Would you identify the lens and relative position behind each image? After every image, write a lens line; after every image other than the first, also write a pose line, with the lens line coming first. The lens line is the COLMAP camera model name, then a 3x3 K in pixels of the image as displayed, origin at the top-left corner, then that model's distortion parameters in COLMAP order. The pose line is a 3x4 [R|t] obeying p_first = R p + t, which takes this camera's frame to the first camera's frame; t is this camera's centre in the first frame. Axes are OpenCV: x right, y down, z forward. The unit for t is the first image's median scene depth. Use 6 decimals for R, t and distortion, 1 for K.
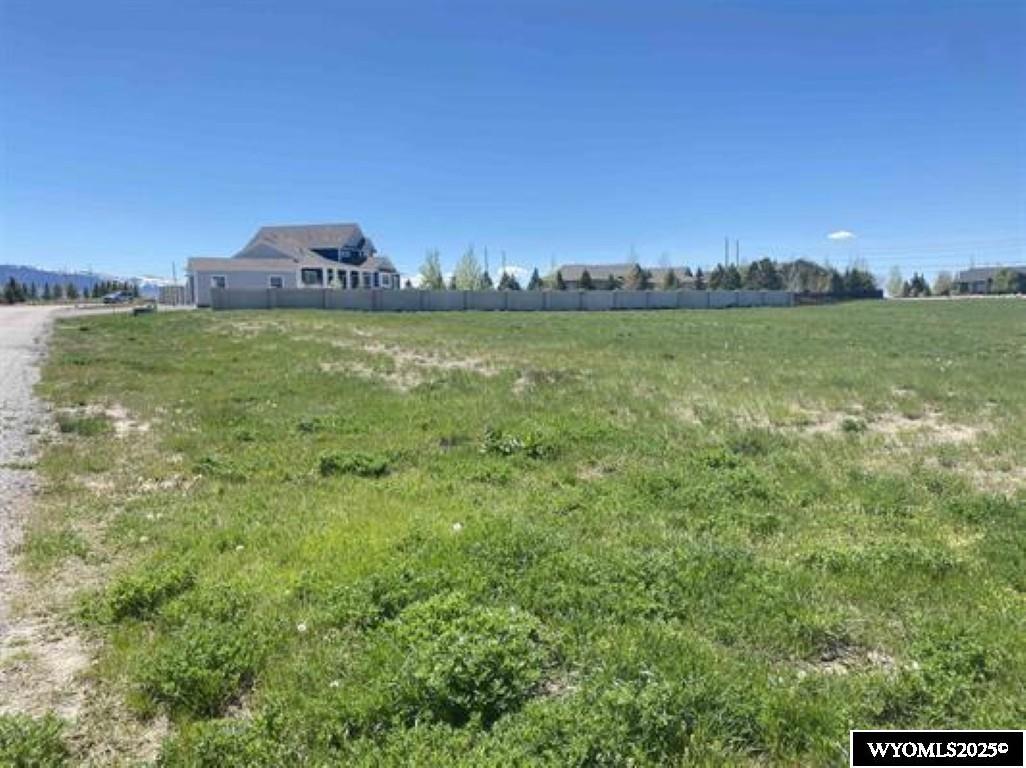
lens RADIAL K [[760.8, 0, 514.7], [0, 760.8, 420.8], [0, 0, 1]] dist [0.001725, -0.004210]
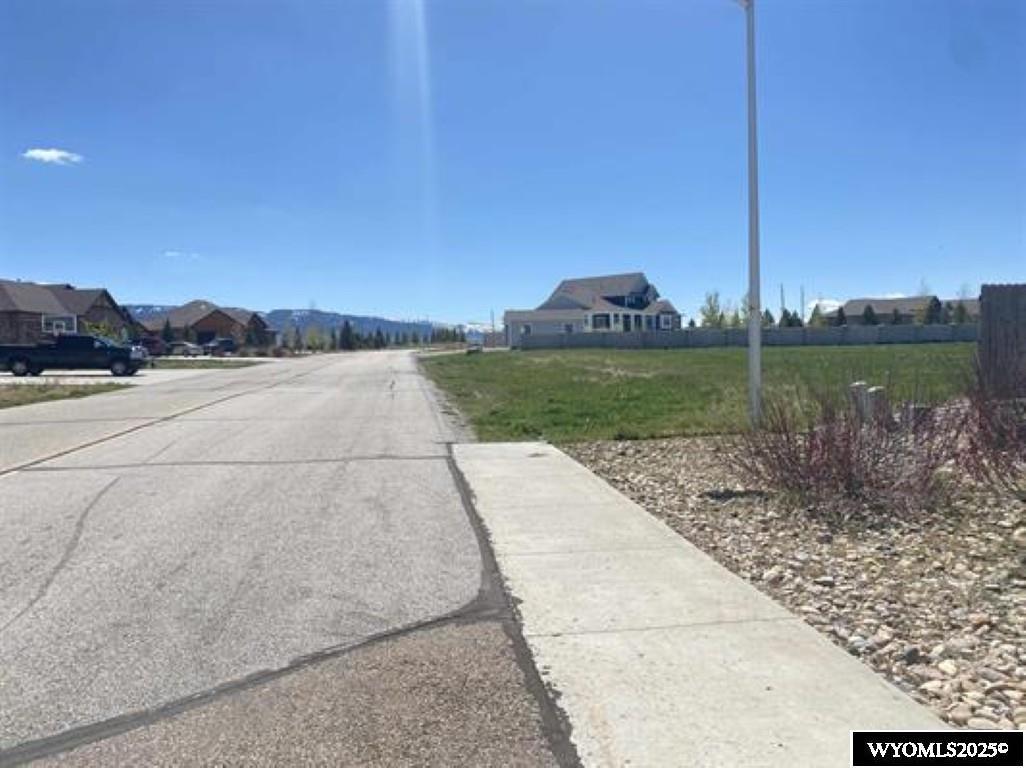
lens RADIAL K [[760.8, 0, 514.7], [0, 760.8, 420.8], [0, 0, 1]] dist [0.001725, -0.004210]
pose [[0.926635, 0.016190, -0.375614, 0.047828], [-0.035032, 0.998444, -0.043386, 0.018027], [0.374327, 0.053362, 0.925760, -0.115841]]
